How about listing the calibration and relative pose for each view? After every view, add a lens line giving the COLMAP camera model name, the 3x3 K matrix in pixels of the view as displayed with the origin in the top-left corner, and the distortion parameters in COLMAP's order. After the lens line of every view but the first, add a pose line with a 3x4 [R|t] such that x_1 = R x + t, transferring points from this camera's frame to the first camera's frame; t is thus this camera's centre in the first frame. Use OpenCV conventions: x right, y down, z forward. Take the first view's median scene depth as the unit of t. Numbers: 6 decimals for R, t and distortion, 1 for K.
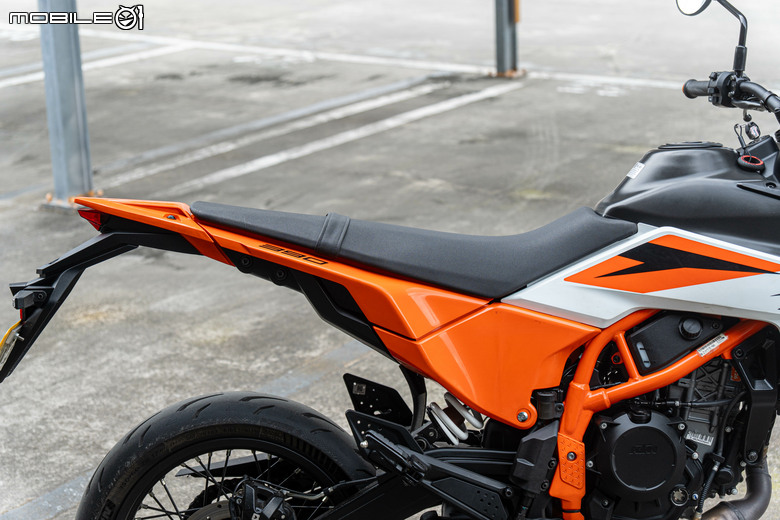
lens RADIAL K [[1540.3, 0, 390.0], [0, 1540.3, 260.0], [0, 0, 1]] dist [0.036263, -0.092986]
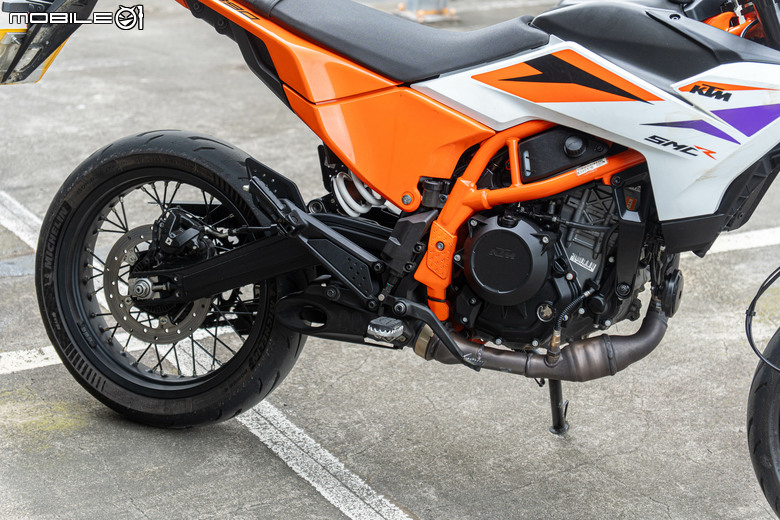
lens RADIAL K [[1845.2, 0, 390.0], [0, 1845.2, 260.0], [0, 0, 1]] dist [0.051574, -0.344621]
pose [[0.908477, 0.213058, -0.359550, 0.529064], [-0.194793, 0.977000, 0.086756, 0.035578], [0.369764, -0.008778, 0.929084, -0.159751]]
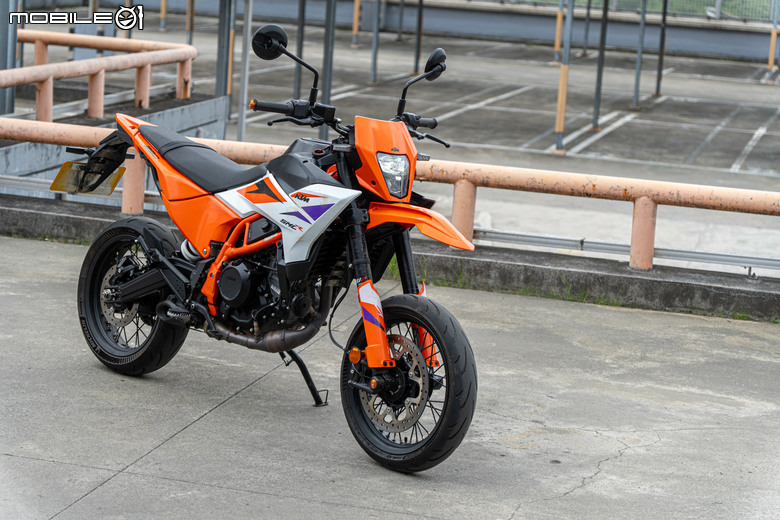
lens RADIAL K [[1845.2, 0, 390.0], [0, 1845.2, 260.0], [0, 0, 1]] dist [0.051574, -0.344621]
pose [[0.677624, 0.220692, -0.701514, 1.939542], [-0.270425, 0.961852, 0.041377, -0.053411], [0.683884, 0.161669, 0.711454, -0.549361]]
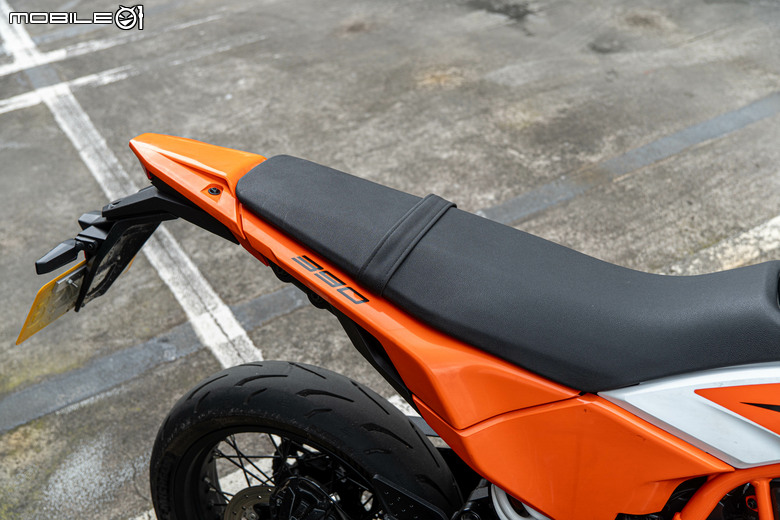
lens RADIAL K [[916.0, 0, 390.0], [0, 916.0, 260.0], [0, 0, 1]] dist [0.000646, -0.009349]
pose [[0.906553, 0.221837, -0.359097, 0.123336], [-0.080737, 0.926180, 0.368337, -0.179025], [0.414299, -0.304924, 0.857542, 0.612424]]
